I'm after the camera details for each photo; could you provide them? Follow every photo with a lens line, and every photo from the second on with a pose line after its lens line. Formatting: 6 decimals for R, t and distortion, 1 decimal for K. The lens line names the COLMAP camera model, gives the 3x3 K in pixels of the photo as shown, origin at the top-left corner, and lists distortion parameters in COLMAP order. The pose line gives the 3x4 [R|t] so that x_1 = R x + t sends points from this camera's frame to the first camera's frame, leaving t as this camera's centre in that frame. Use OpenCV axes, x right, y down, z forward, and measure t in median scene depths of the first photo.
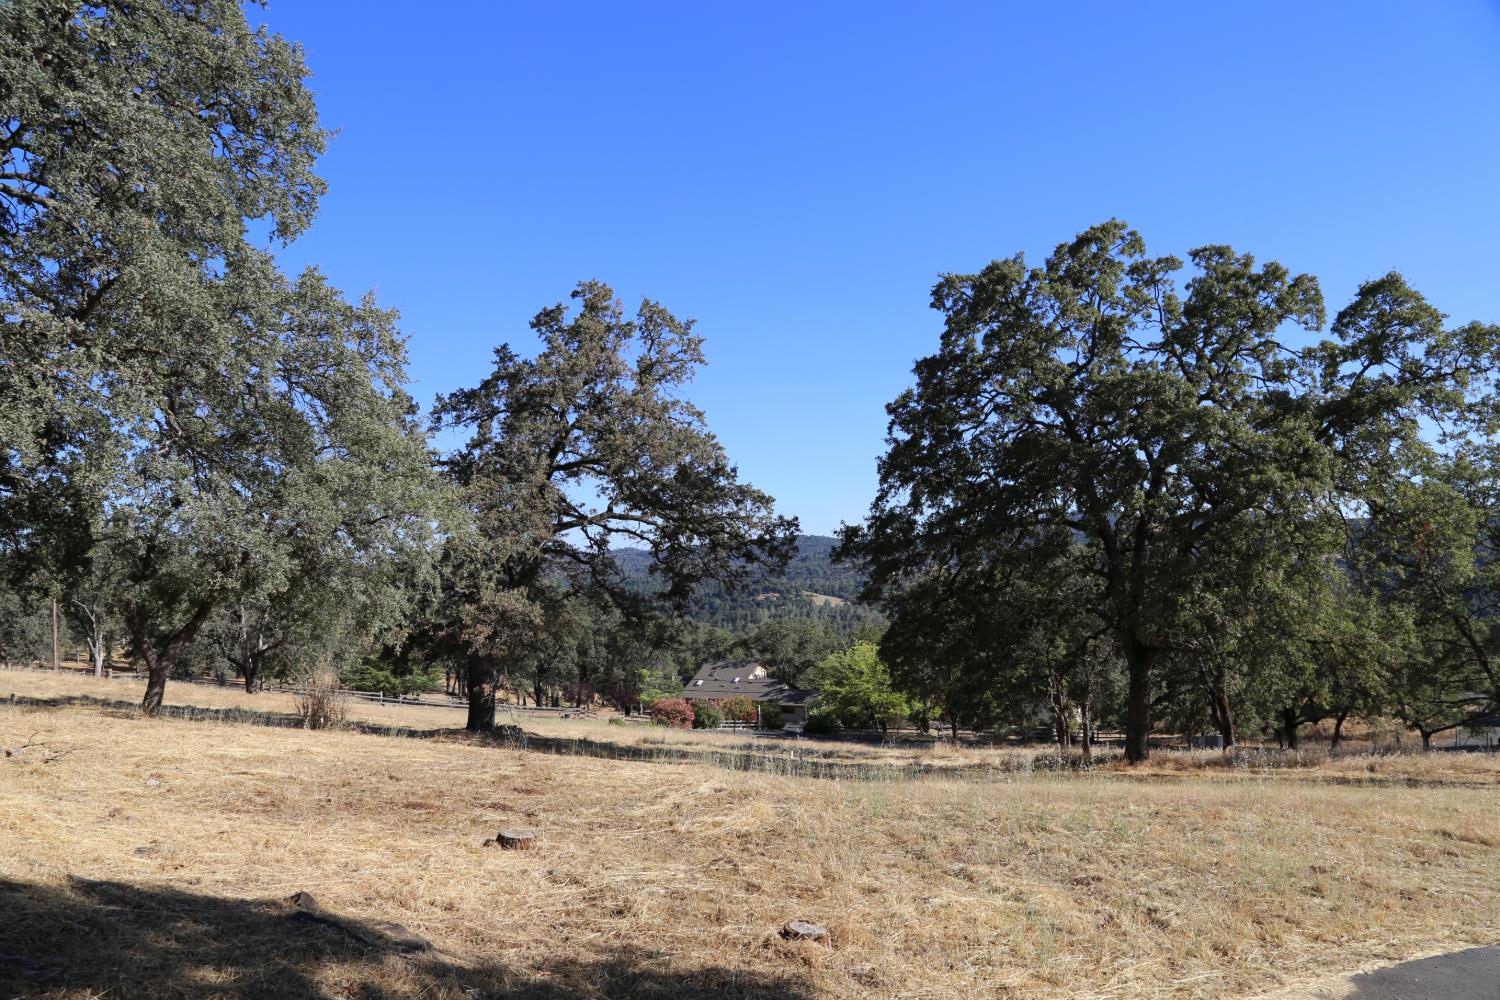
lens RADIAL K [[1065.9, 0, 756.6], [0, 1065.9, 520.8], [0, 0, 1]] dist [-0.123854, 0.082572]
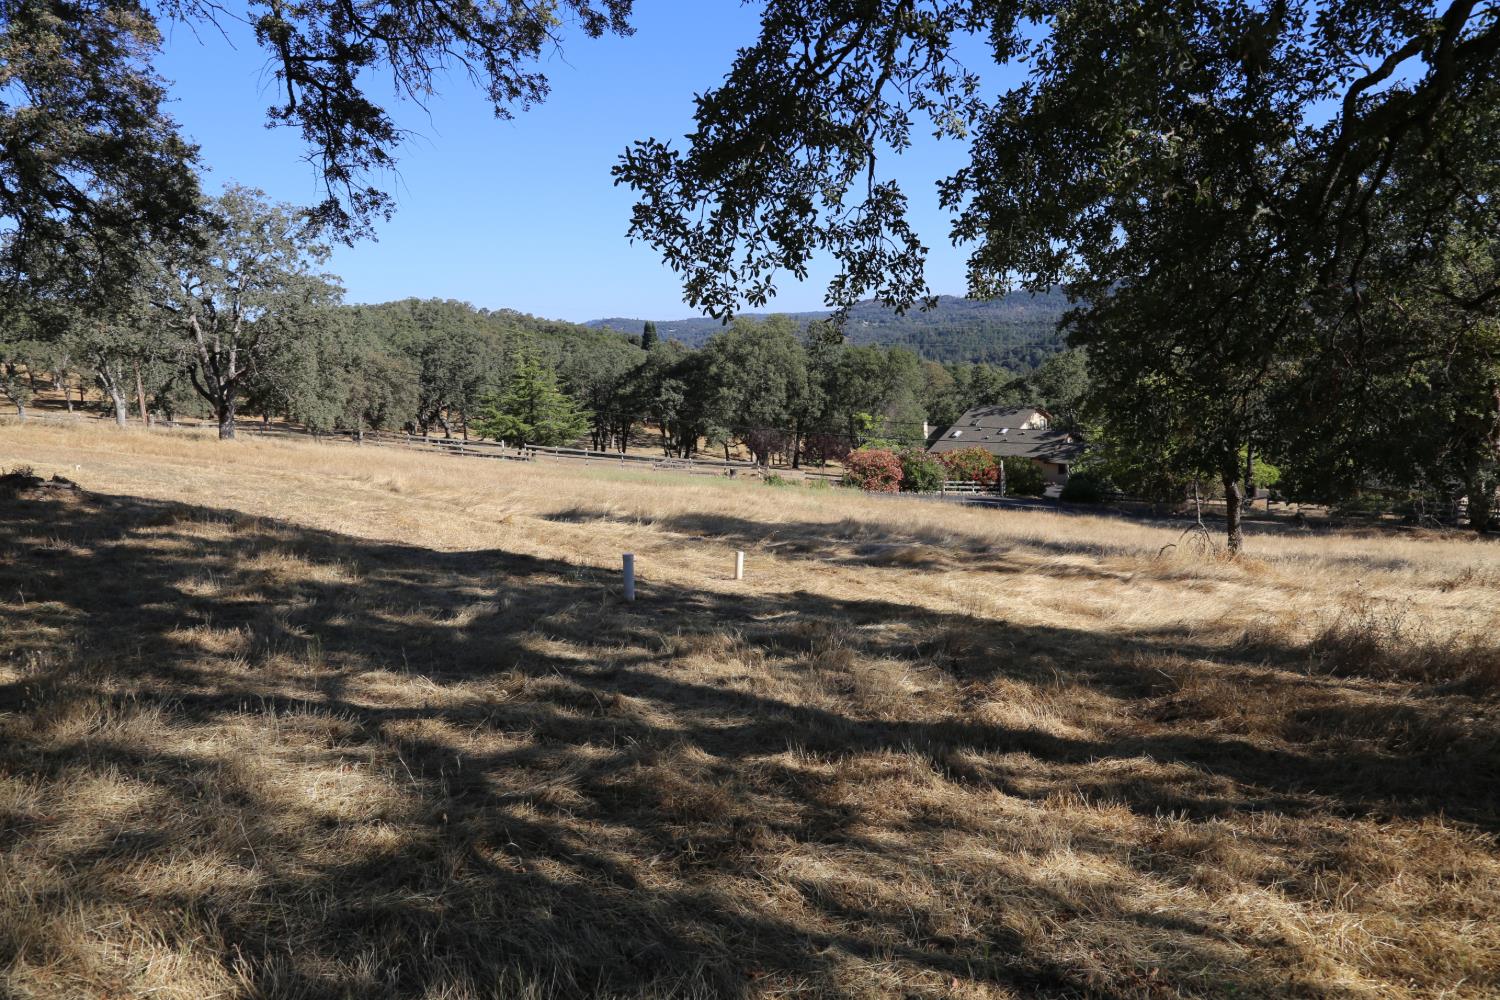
lens RADIAL K [[1065.9, 0, 756.6], [0, 1065.9, 520.8], [0, 0, 1]] dist [-0.123854, 0.082572]
pose [[0.949775, 0.030747, -0.311419, 0.058045], [0.039147, 0.975670, 0.215721, 0.044930], [0.310475, -0.217078, 0.925463, 0.238444]]
